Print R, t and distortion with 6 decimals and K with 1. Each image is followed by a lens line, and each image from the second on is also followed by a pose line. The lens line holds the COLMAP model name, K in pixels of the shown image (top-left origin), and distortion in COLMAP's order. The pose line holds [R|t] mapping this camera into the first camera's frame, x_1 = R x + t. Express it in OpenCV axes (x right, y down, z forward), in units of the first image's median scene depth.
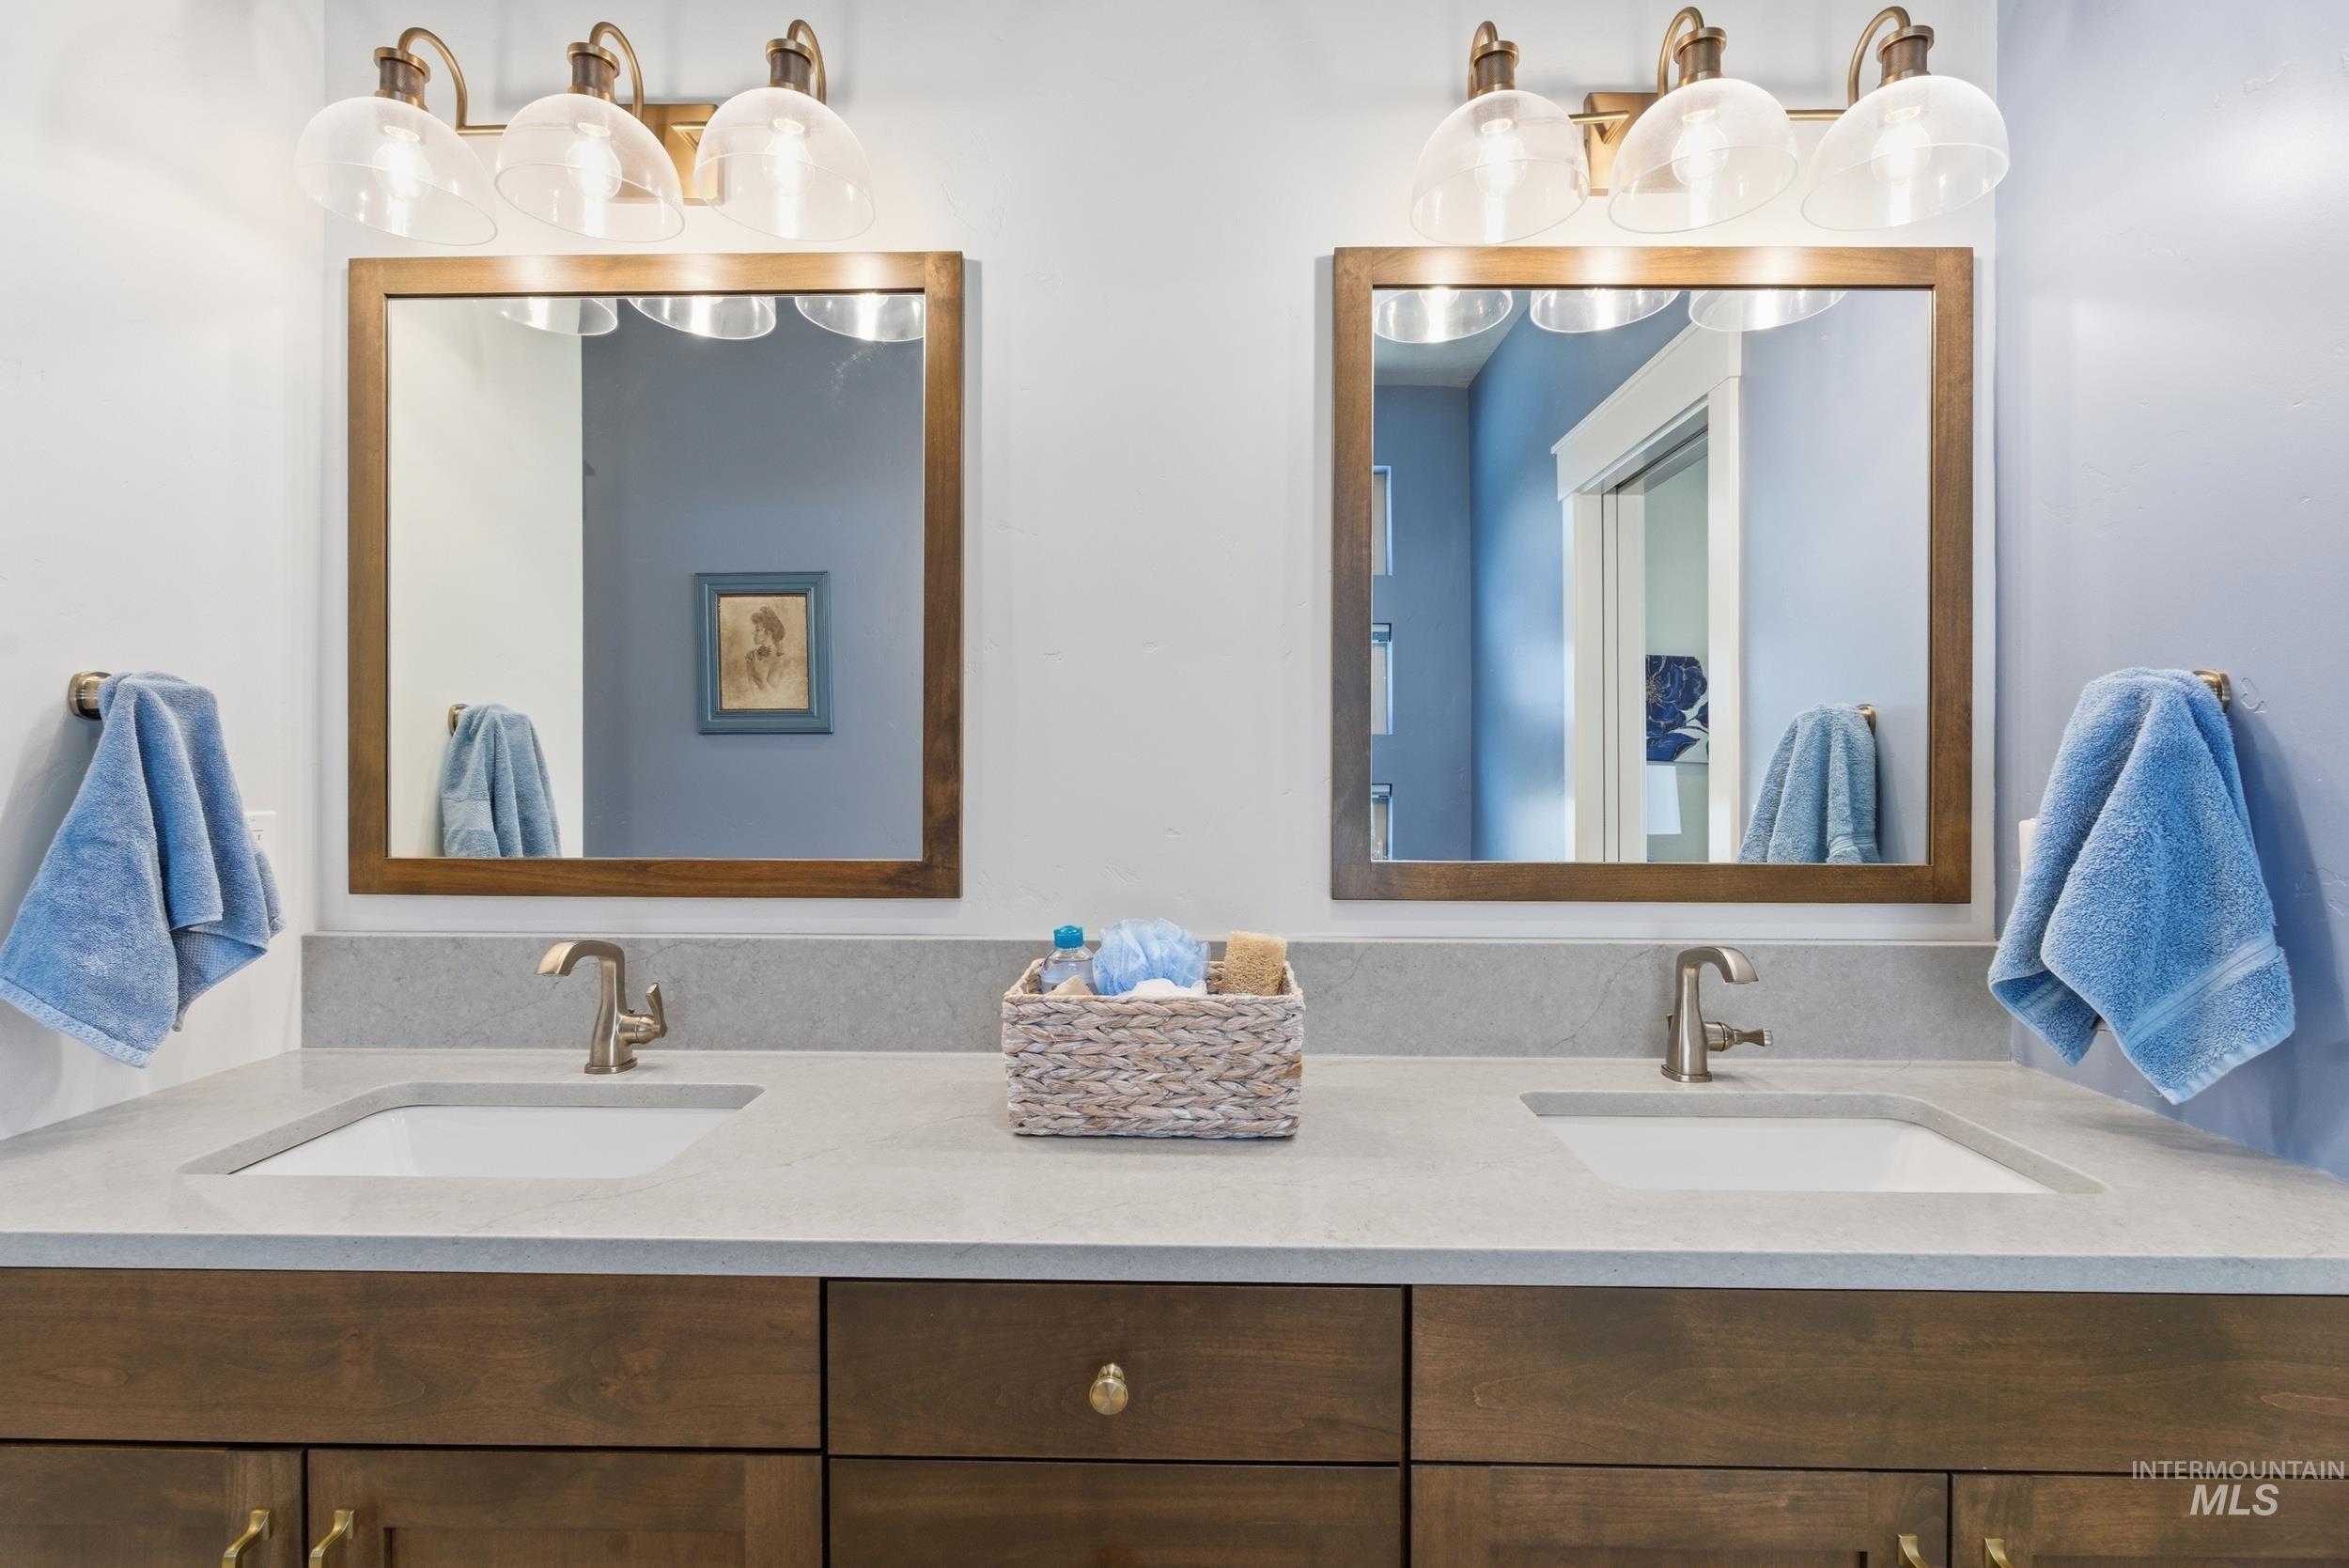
lens RADIAL K [[1063.3, 0, 1174.5], [0, 1063.3, 784.0], [0, 0, 1]] dist [-0.002434, -0.000176]
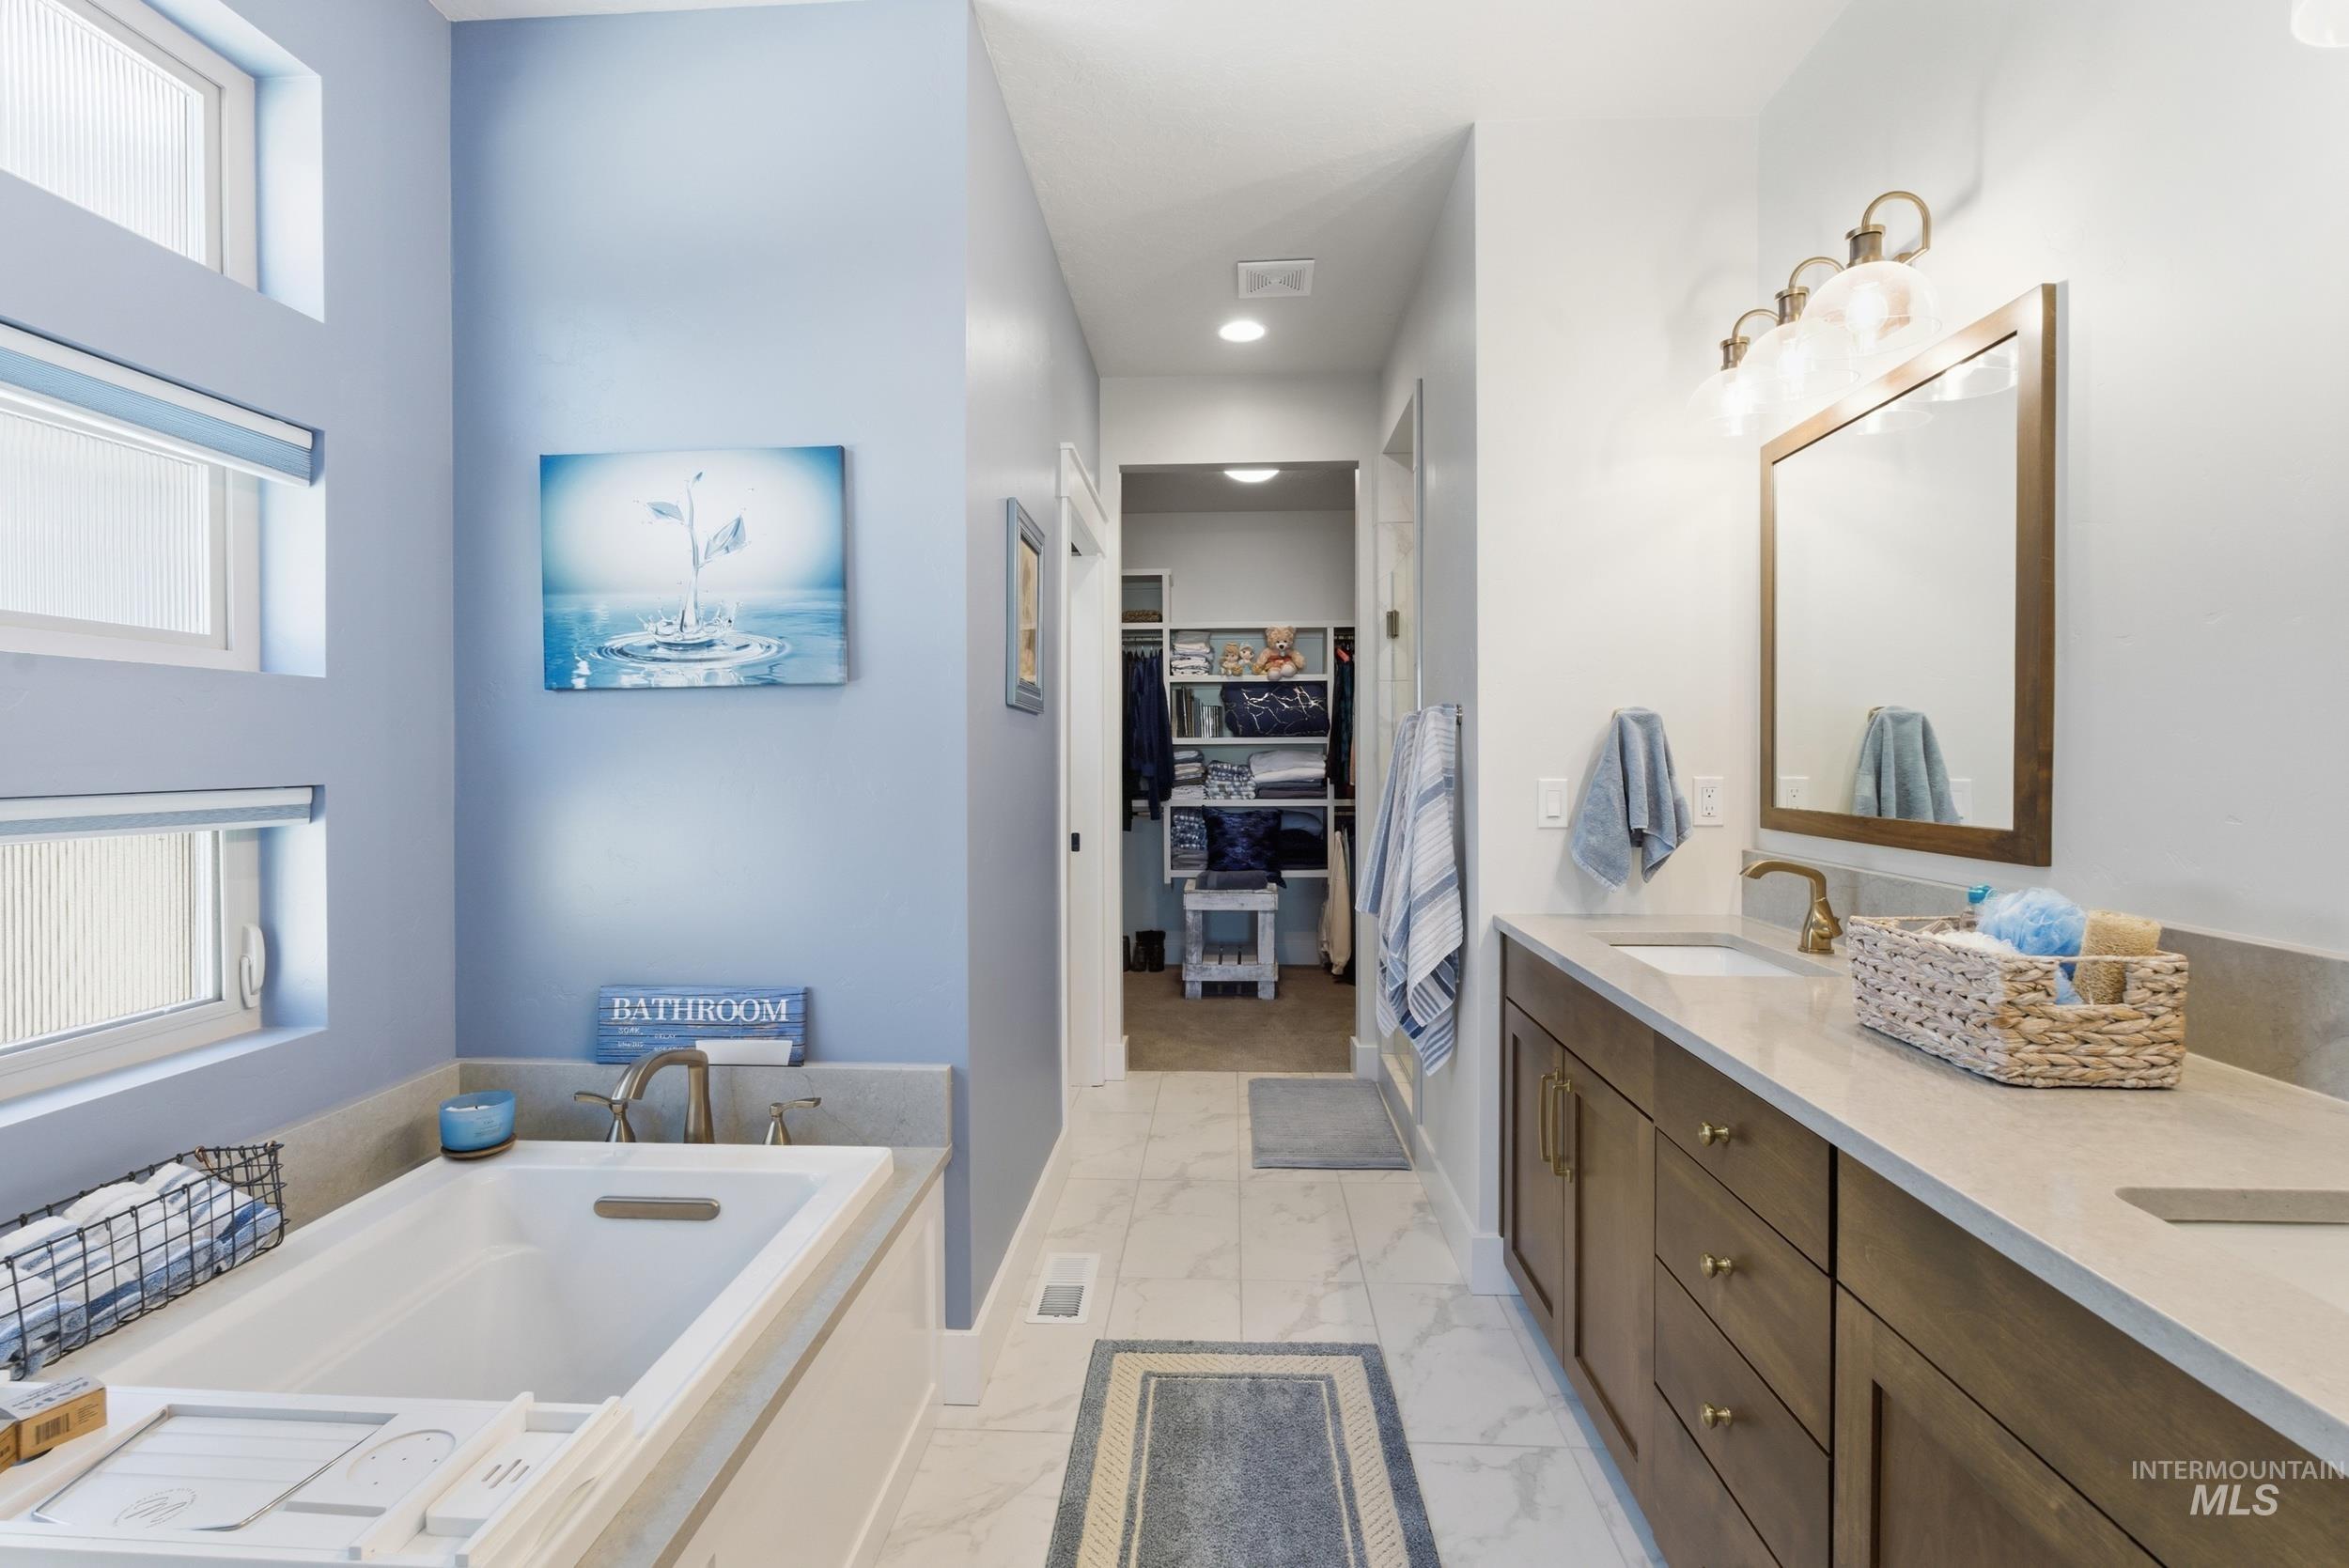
lens RADIAL K [[1063.3, 0, 1174.5], [0, 1063.3, 784.0], [0, 0, 1]] dist [-0.002434, -0.000176]
pose [[-0.035160, 0.022732, -0.999123, 1.052356], [-0.012287, 0.999656, 0.023177, 0.007471], [0.999306, 0.013091, -0.034869, 0.157719]]
